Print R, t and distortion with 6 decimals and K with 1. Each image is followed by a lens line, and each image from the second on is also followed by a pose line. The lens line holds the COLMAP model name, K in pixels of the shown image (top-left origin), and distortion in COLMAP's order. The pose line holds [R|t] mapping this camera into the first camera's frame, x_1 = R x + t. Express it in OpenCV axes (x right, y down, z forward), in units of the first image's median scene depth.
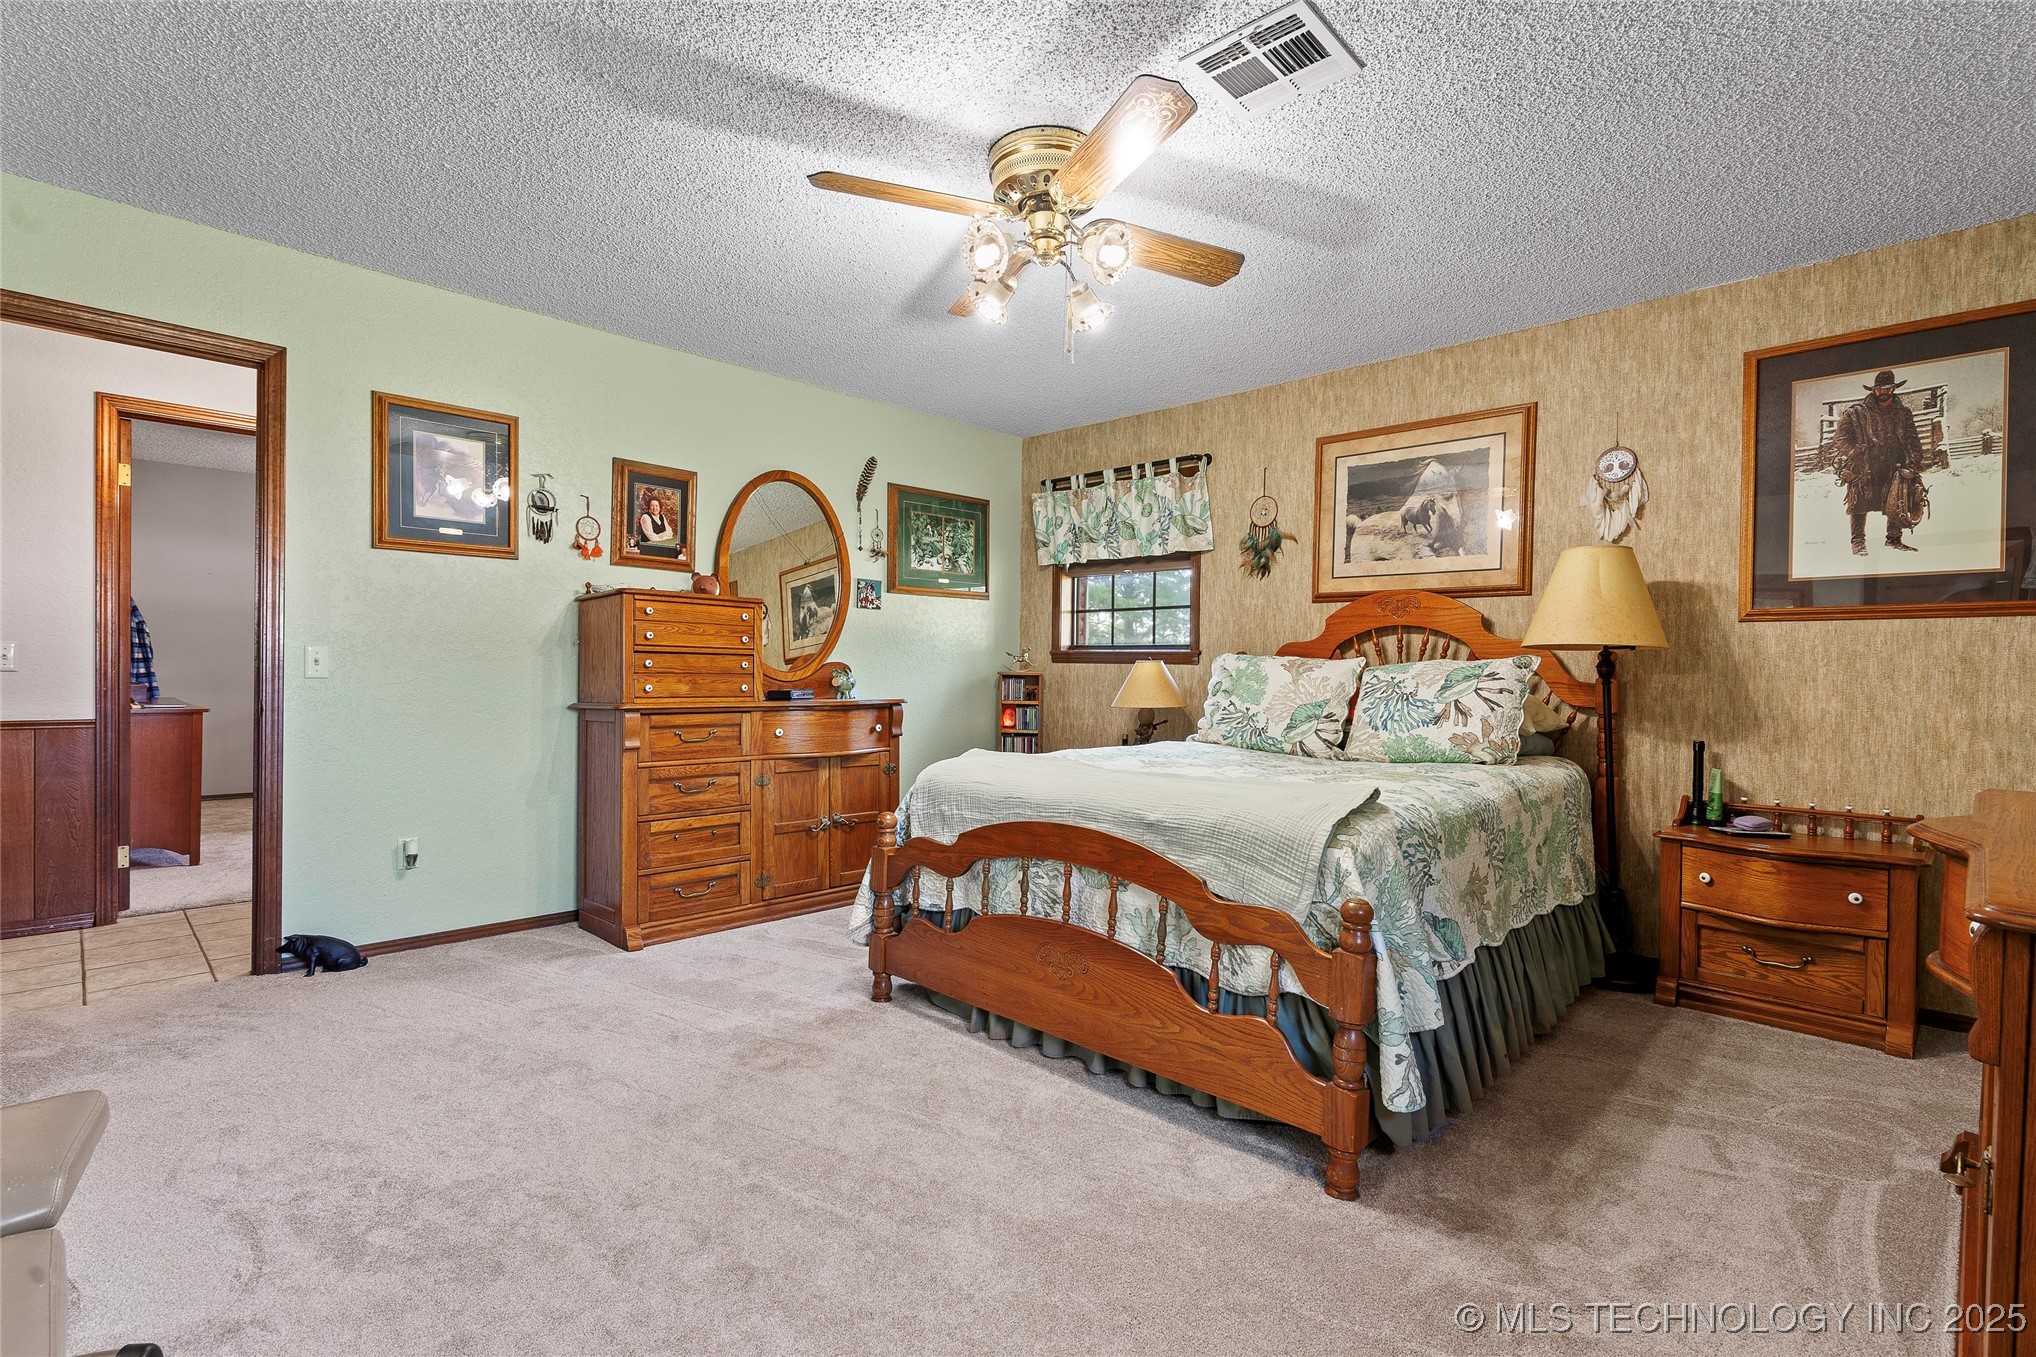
lens RADIAL K [[942.2, 0, 1031.8], [0, 942.2, 677.3], [0, 0, 1]] dist [-0.000774, 0.003250]
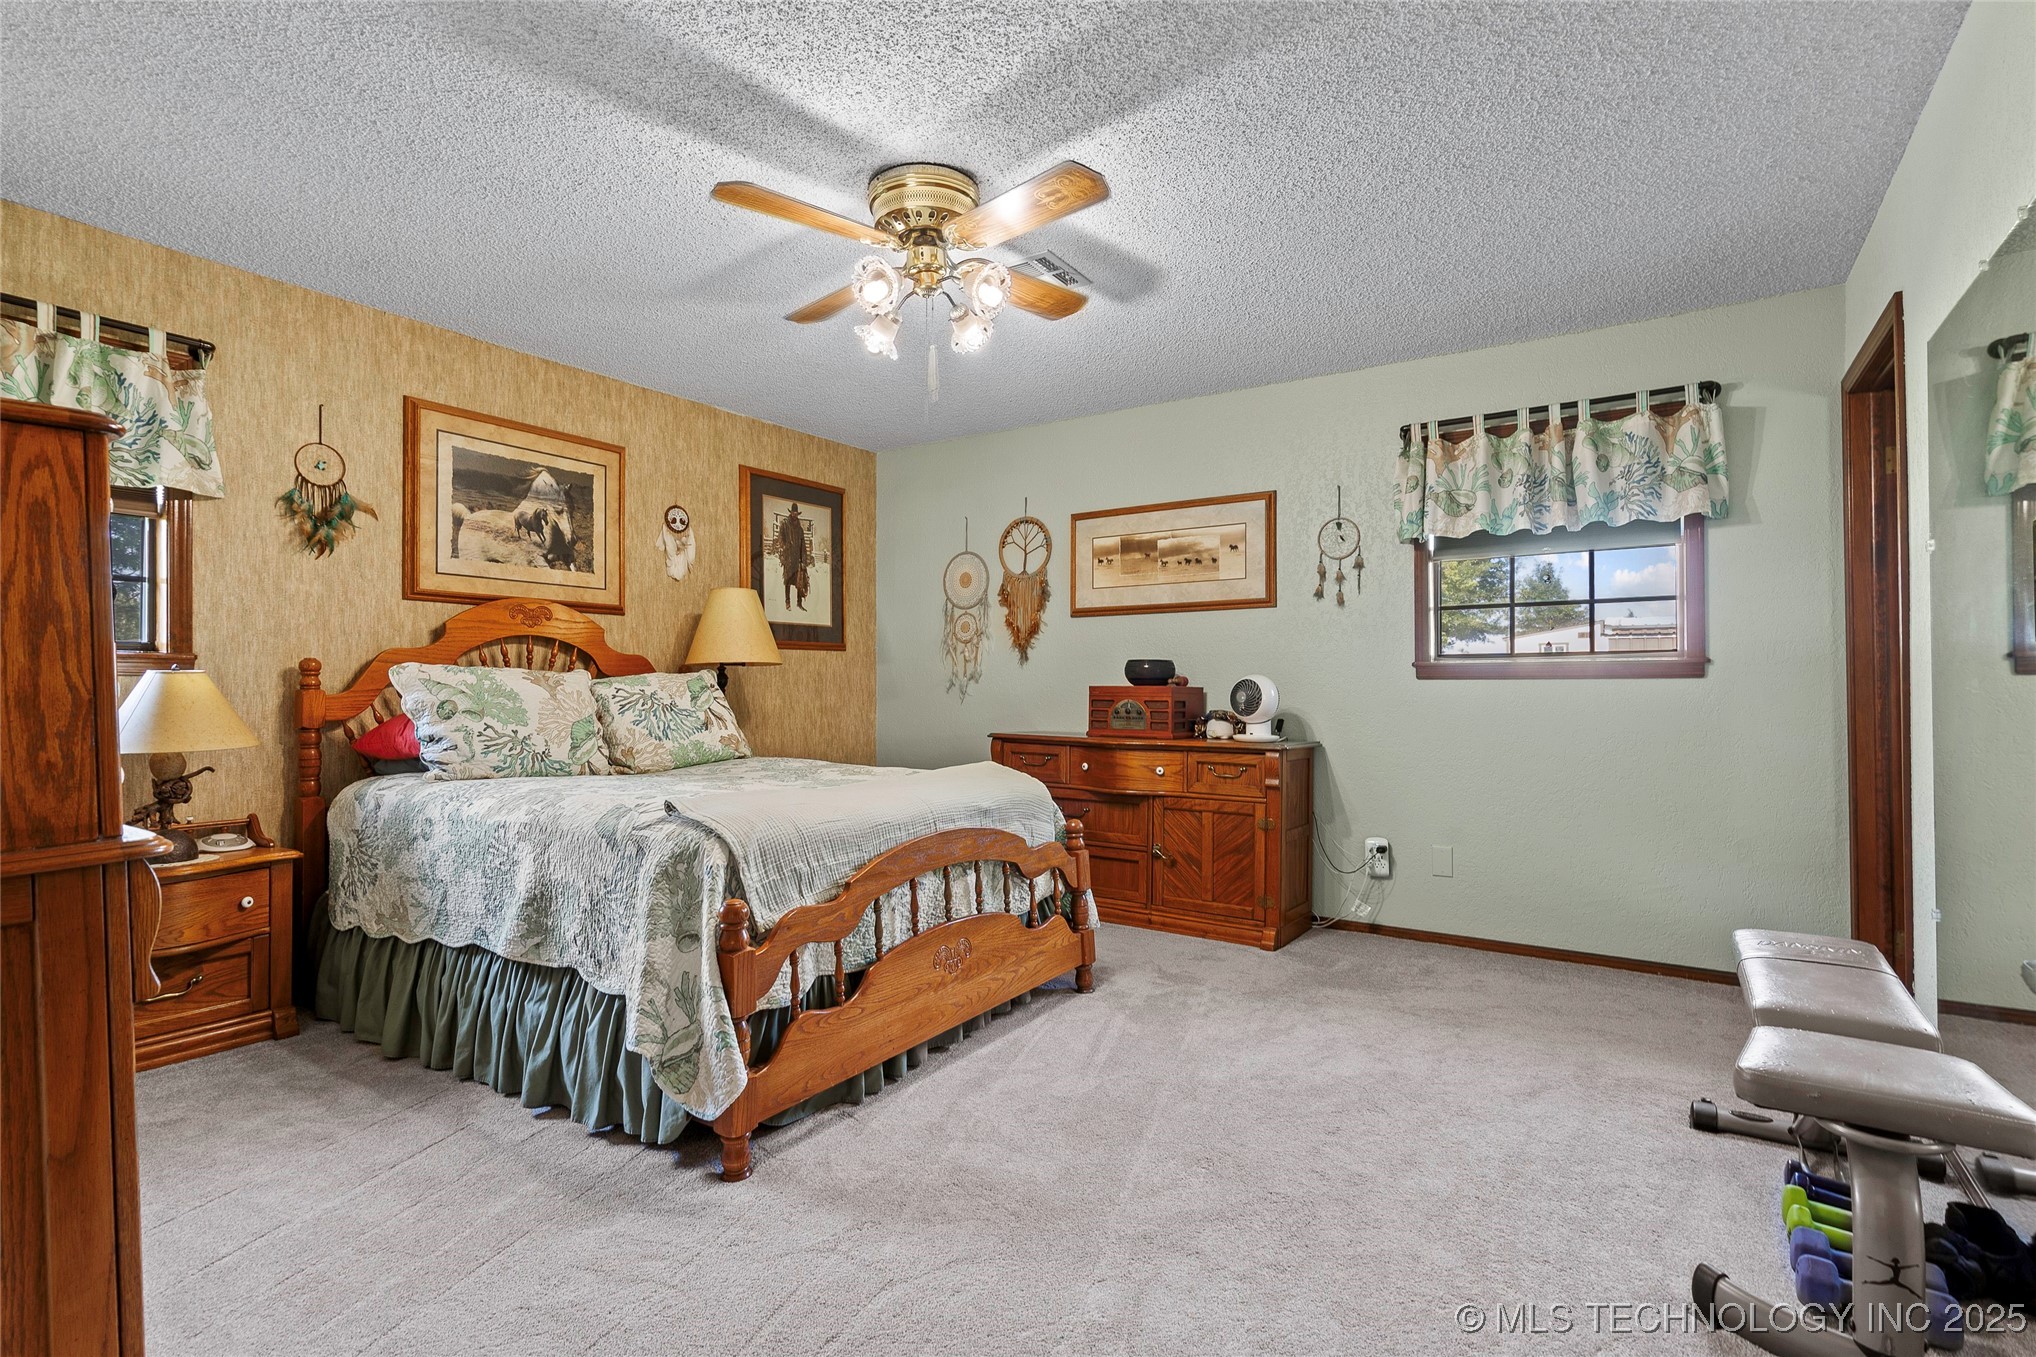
lens RADIAL K [[942.2, 0, 1031.9], [0, 942.2, 681.7], [0, 0, 1]] dist [-0.000774, 0.003250]
pose [[-0.174056, -0.010491, 0.984680, -0.643464], [0.006895, 0.999906, 0.011872, -0.016235], [-0.984712, 0.008856, -0.173967, 0.673454]]
